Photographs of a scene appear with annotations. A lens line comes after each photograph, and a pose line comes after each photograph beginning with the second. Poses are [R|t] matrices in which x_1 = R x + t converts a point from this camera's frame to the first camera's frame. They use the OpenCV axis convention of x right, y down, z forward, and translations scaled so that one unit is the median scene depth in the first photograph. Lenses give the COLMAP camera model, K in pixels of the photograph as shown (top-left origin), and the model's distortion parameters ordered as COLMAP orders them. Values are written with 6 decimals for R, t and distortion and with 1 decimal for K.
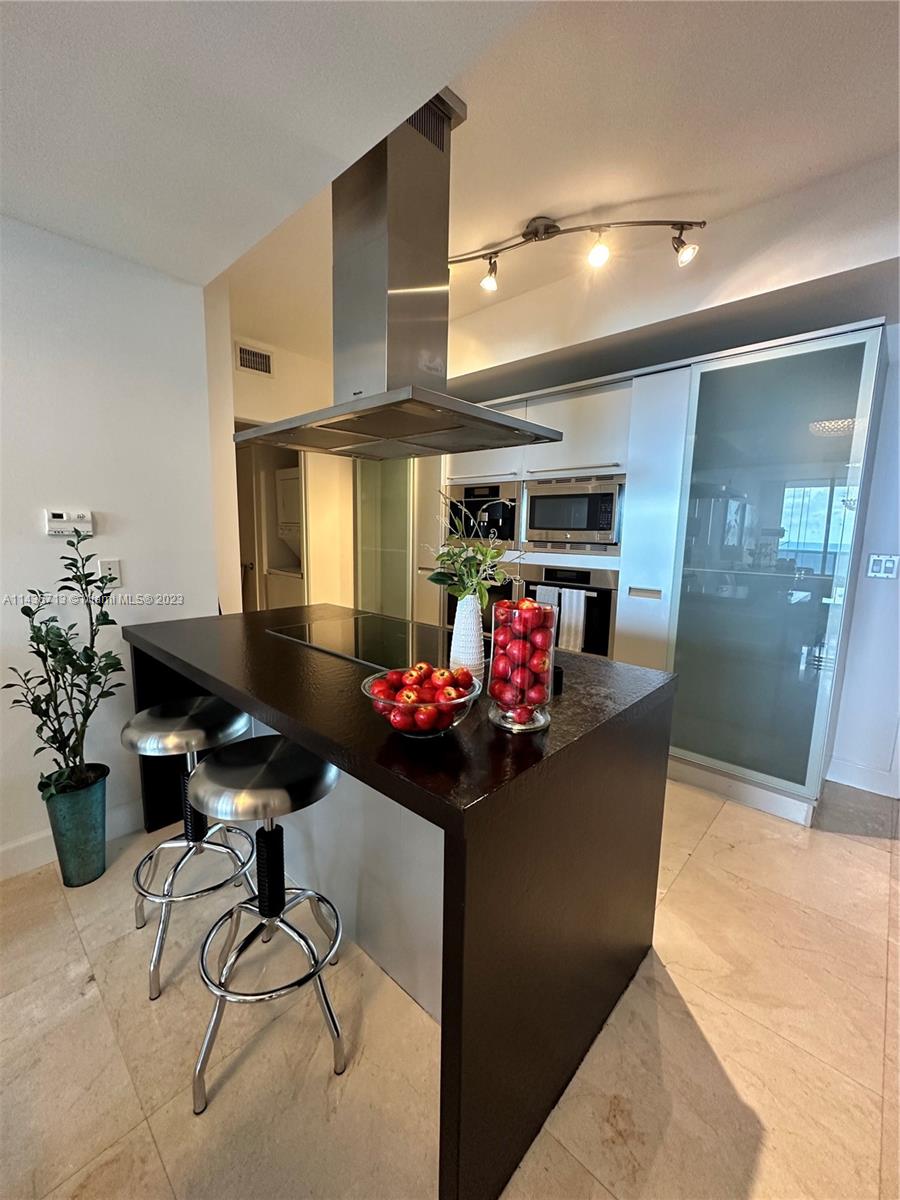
lens RADIAL K [[475.8, 0, 450.0], [0, 475.8, 600.0], [0, 0, 1]] dist [-0.001880, -0.000085]
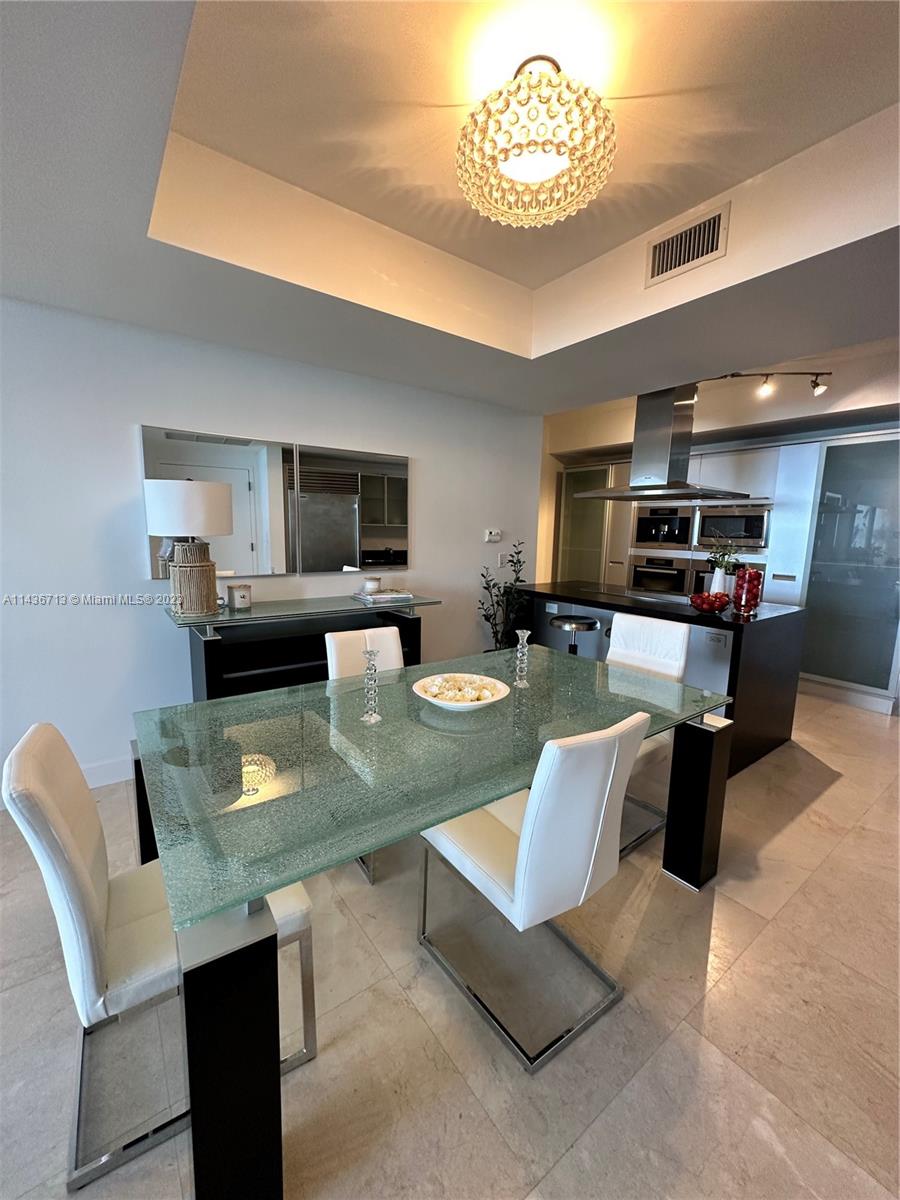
lens RADIAL K [[475.8, 0, 450.0], [0, 475.8, 600.0], [0, 0, 1]] dist [-0.001880, -0.000085]
pose [[0.982466, 0.028430, -0.184262, -0.362912], [-0.027791, 0.999595, 0.006049, 0.074259], [0.184360, -0.000822, 0.982858, -0.713039]]
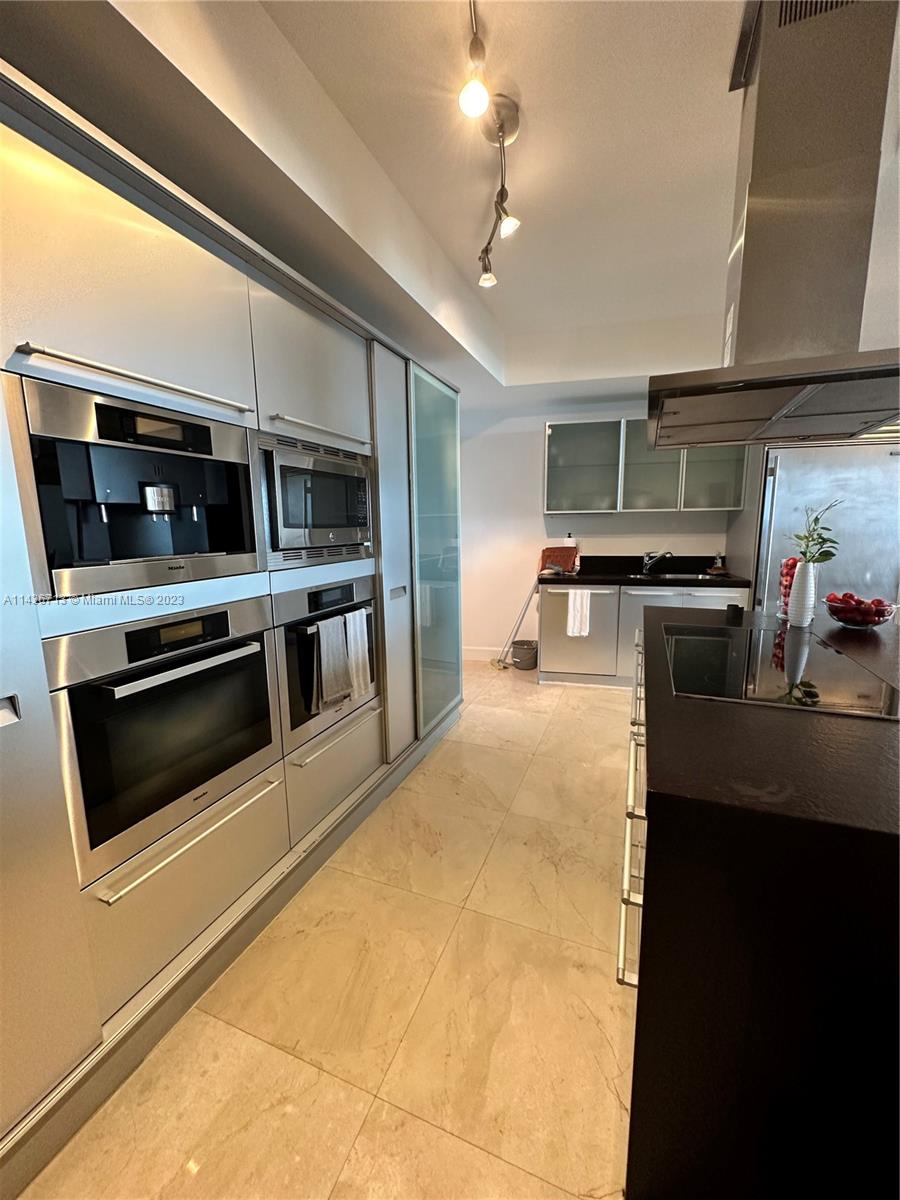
lens RADIAL K [[475.8, 0, 450.0], [0, 475.8, 600.0], [0, 0, 1]] dist [-0.001880, -0.000085]
pose [[-0.357509, -0.163724, 0.919446, -0.421442], [0.139286, 0.964155, 0.225844, -0.172952], [-0.923464, 0.208807, -0.321890, 1.064550]]
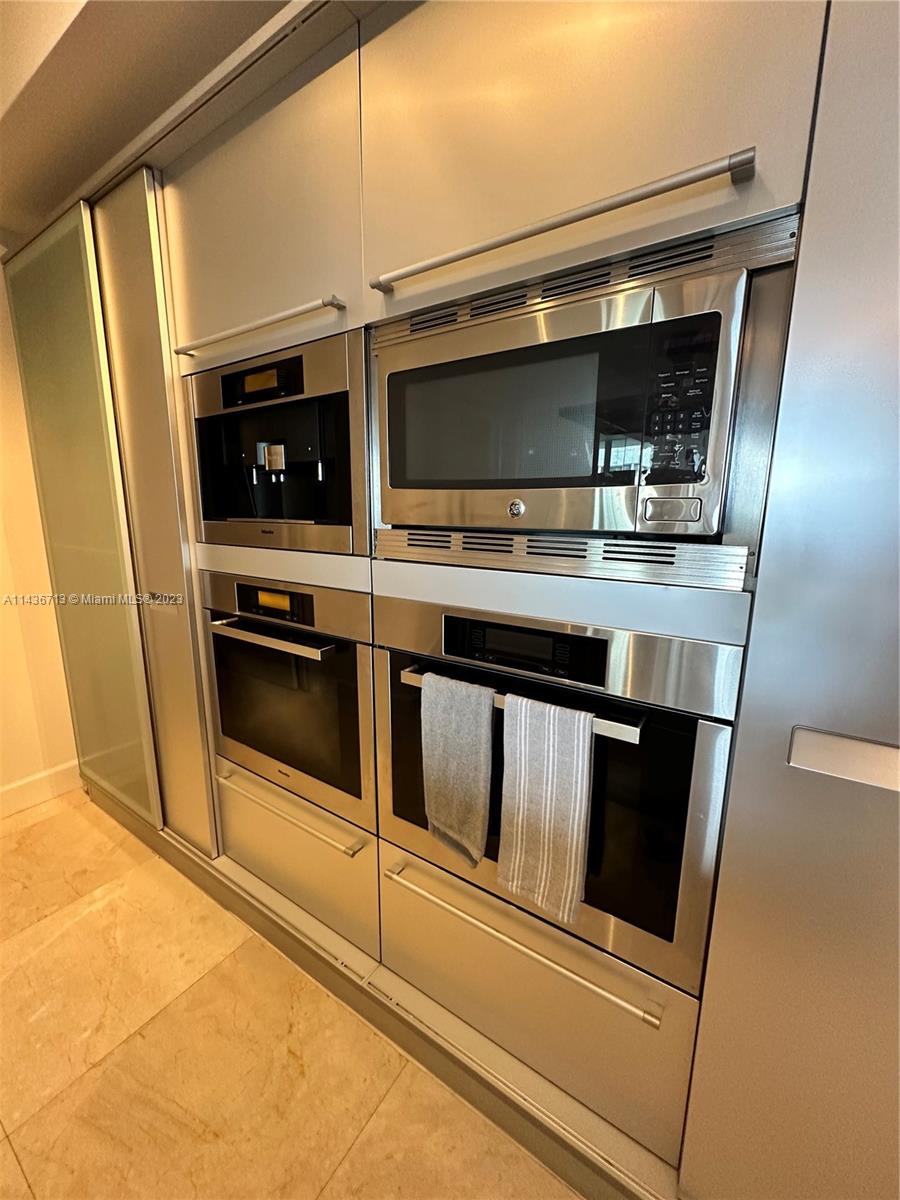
lens RADIAL K [[475.8, 0, 450.0], [0, 475.8, 600.0], [0, 0, 1]] dist [-0.001880, -0.000085]
pose [[0.987629, -0.043474, 0.150663, 0.161823], [0.035423, 0.997818, 0.055712, -0.097202], [-0.152757, -0.049686, 0.987014, 0.722015]]
